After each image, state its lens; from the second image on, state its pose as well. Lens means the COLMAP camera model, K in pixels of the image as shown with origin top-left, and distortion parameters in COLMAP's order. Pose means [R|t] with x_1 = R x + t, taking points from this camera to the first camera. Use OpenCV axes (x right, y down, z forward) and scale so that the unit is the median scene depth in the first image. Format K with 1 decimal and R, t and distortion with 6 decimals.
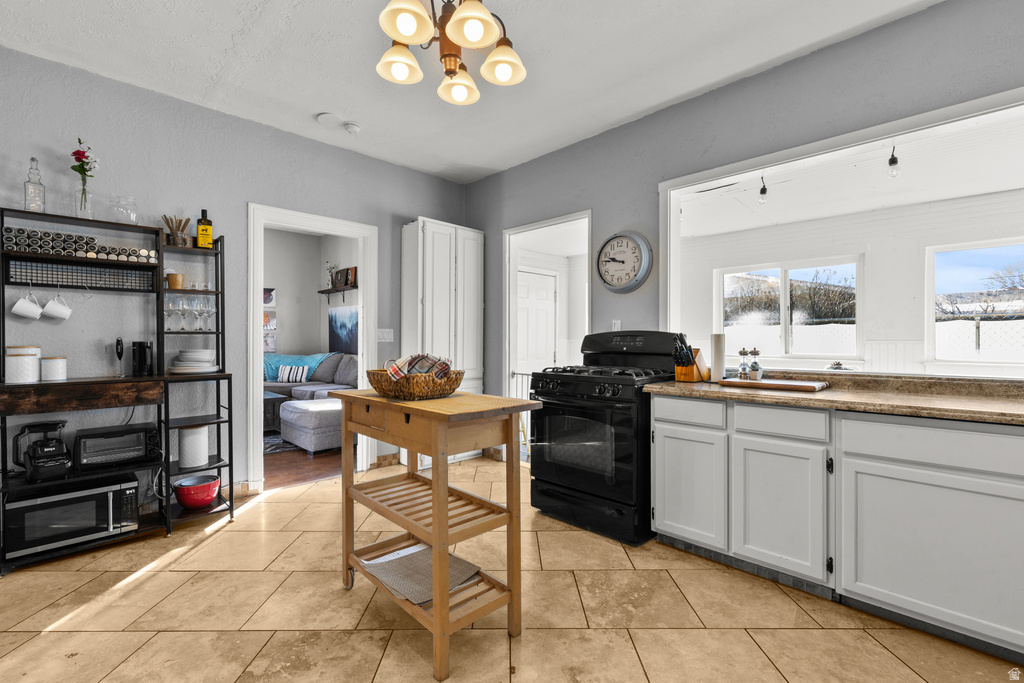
lens RADIAL K [[470.9, 0, 512.3], [0, 470.9, 338.5], [0, 0, 1]] dist [0.000365, -0.000271]
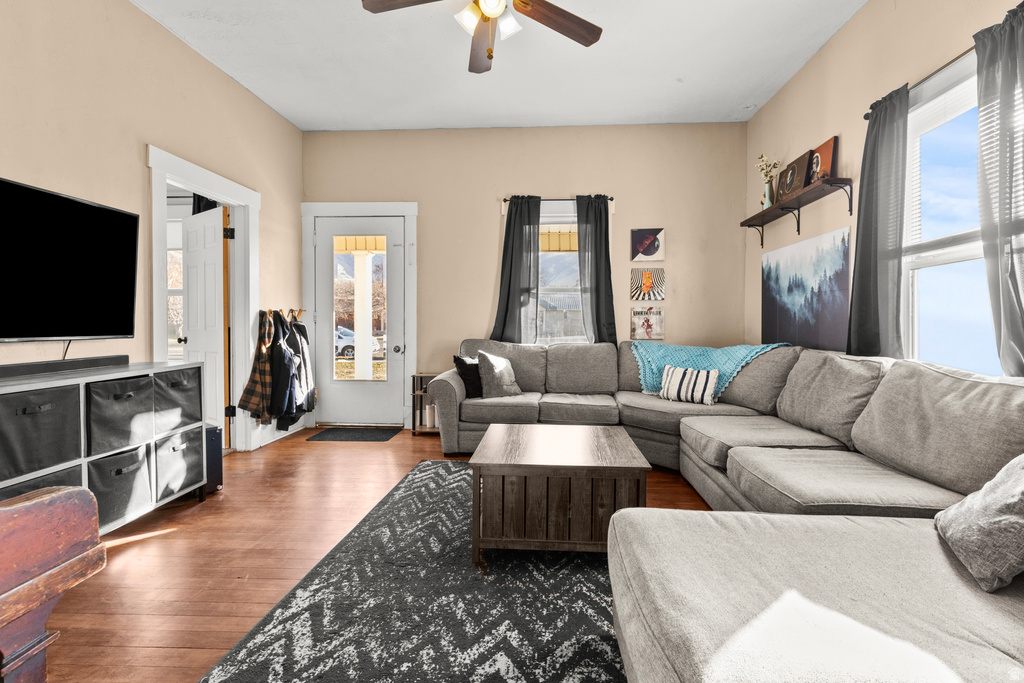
lens RADIAL K [[470.9, 0, 515.5], [0, 470.9, 333.6], [0, 0, 1]] dist [0.000365, -0.000271]
pose [[0.668178, 0.014672, -0.743857, -0.210621], [-0.002056, 0.999838, 0.017874, 0.012262], [0.743999, -0.010414, 0.668100, 0.516612]]
